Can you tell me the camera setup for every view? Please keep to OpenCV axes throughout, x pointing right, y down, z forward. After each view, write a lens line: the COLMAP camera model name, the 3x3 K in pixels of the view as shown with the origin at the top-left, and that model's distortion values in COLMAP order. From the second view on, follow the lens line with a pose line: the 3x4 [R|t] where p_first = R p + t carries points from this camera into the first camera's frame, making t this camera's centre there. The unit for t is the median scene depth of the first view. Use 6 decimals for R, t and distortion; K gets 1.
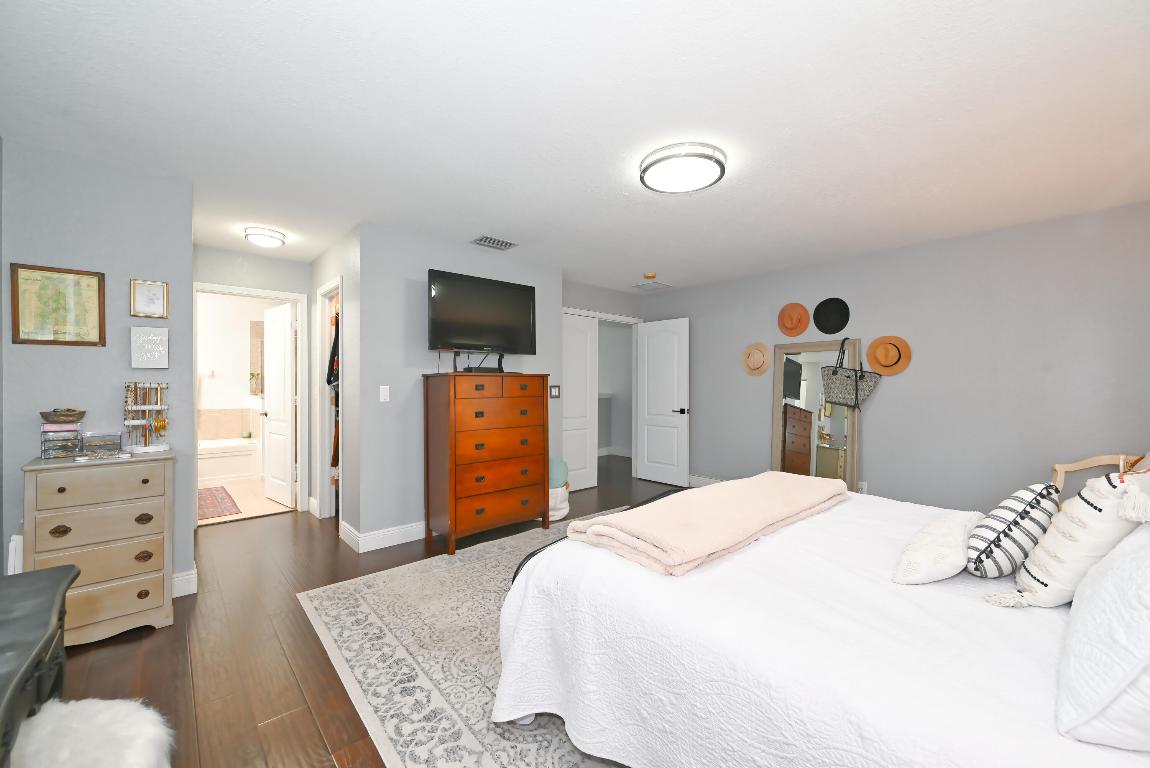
lens RADIAL K [[453.0, 0, 579.0], [0, 453.0, 389.1], [0, 0, 1]] dist [-0.000272, -0.000345]
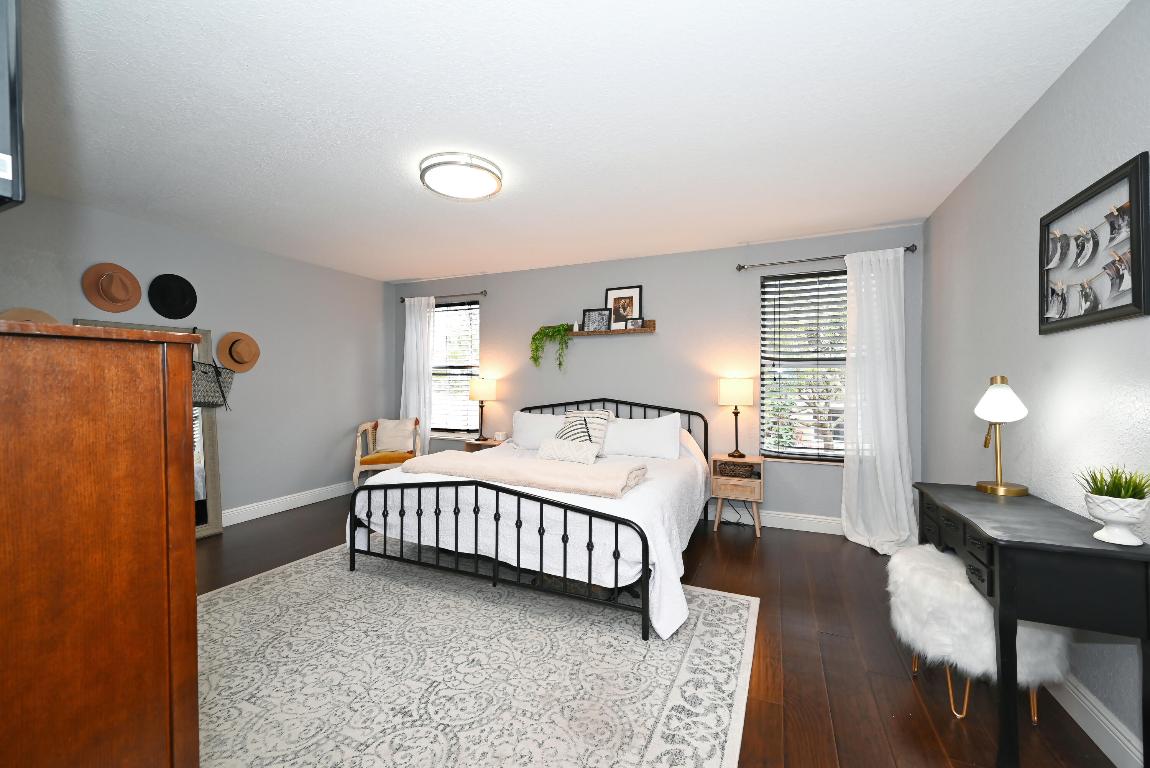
lens RADIAL K [[453.0, 0, 575.1], [0, 453.0, 385.3], [0, 0, 1]] dist [-0.000272, -0.000345]
pose [[-0.403684, 0.000652, 0.914898, -1.125461], [0.003483, 0.999994, 0.000824, -0.004351], [-0.914892, 0.003519, -0.403684, 1.574284]]
